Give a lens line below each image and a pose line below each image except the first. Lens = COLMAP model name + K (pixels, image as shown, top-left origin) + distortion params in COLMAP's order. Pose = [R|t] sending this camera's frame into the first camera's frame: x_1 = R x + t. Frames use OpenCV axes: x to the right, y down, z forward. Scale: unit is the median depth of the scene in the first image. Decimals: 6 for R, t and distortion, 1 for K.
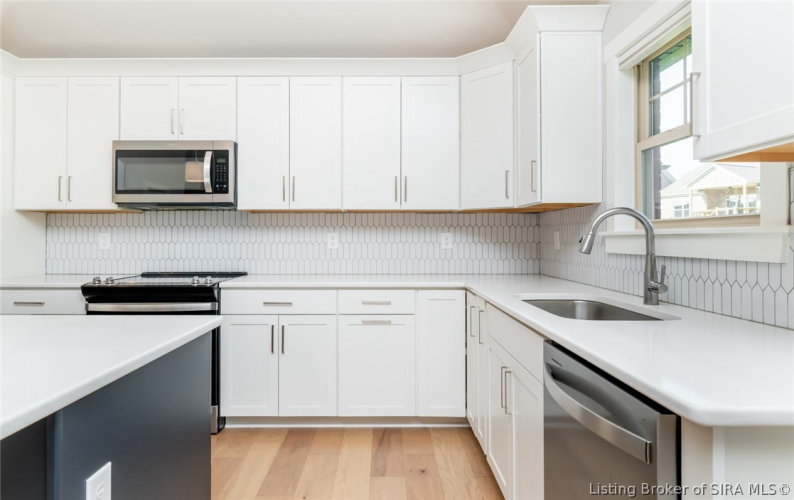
lens RADIAL K [[477.8, 0, 385.5], [0, 477.8, 236.0], [0, 0, 1]] dist [-0.000383, 0.000037]
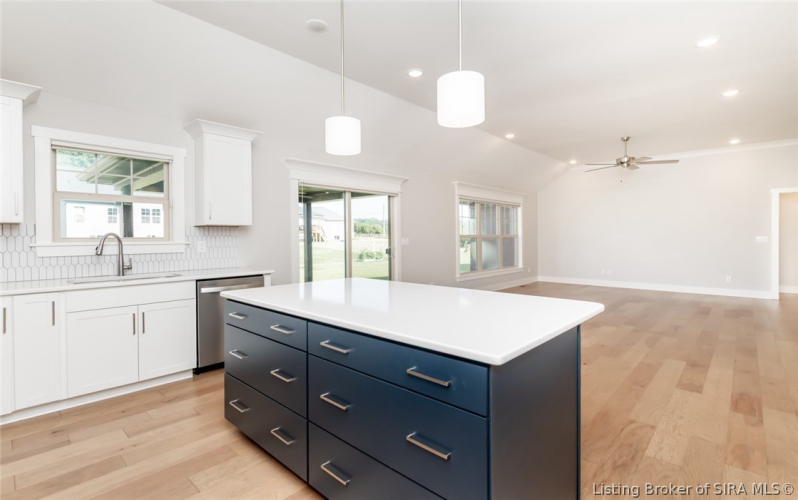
lens RADIAL K [[375.6, 0, 400.3], [0, 375.6, 239.9], [0, 0, 1]] dist [-0.003531, -0.000384]
pose [[-0.735689, -0.001029, 0.677318, -1.011635], [0.001314, 0.999995, 0.002946, -0.017761], [-0.677318, 0.003057, -0.735684, 0.878130]]
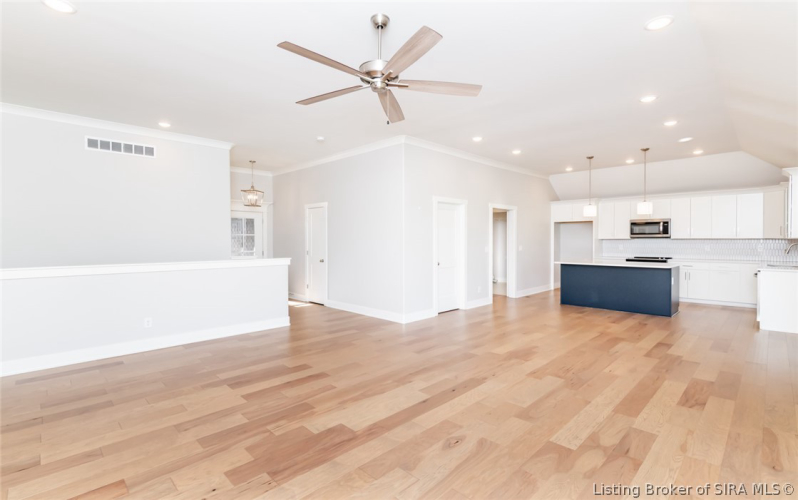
lens RADIAL K [[369.4, 0, 398.7], [0, 369.4, 244.0], [0, 0, 1]] dist [-0.001706, -0.000096]
pose [[0.700678, 0.004693, -0.713463, 0.213646], [0.008547, 0.999851, 0.014970, -0.076457], [0.713427, -0.016587, 0.700533, -2.317957]]
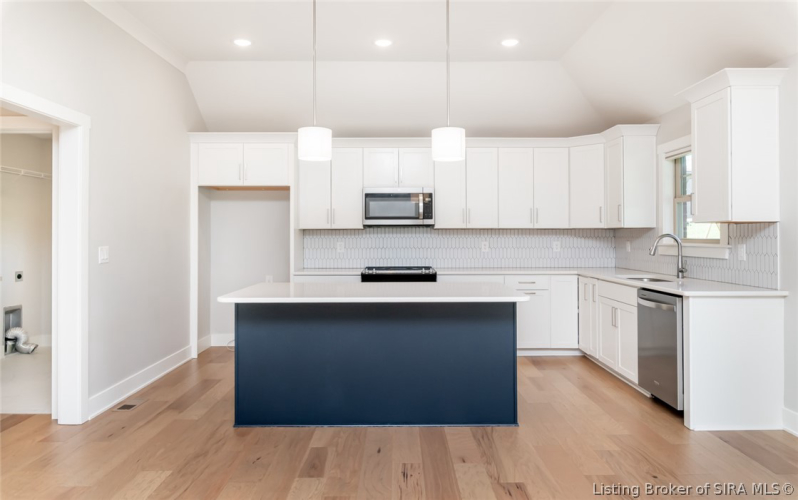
lens RADIAL K [[544.5, 0, 399.7], [0, 544.5, 232.7], [0, 0, 1]] dist [-0.000132, 0.000885]
pose [[0.999987, -0.002688, 0.004250, -0.465728], [0.002695, 0.999995, -0.001703, -0.039879], [-0.004246, 0.001714, 0.999990, -0.935383]]
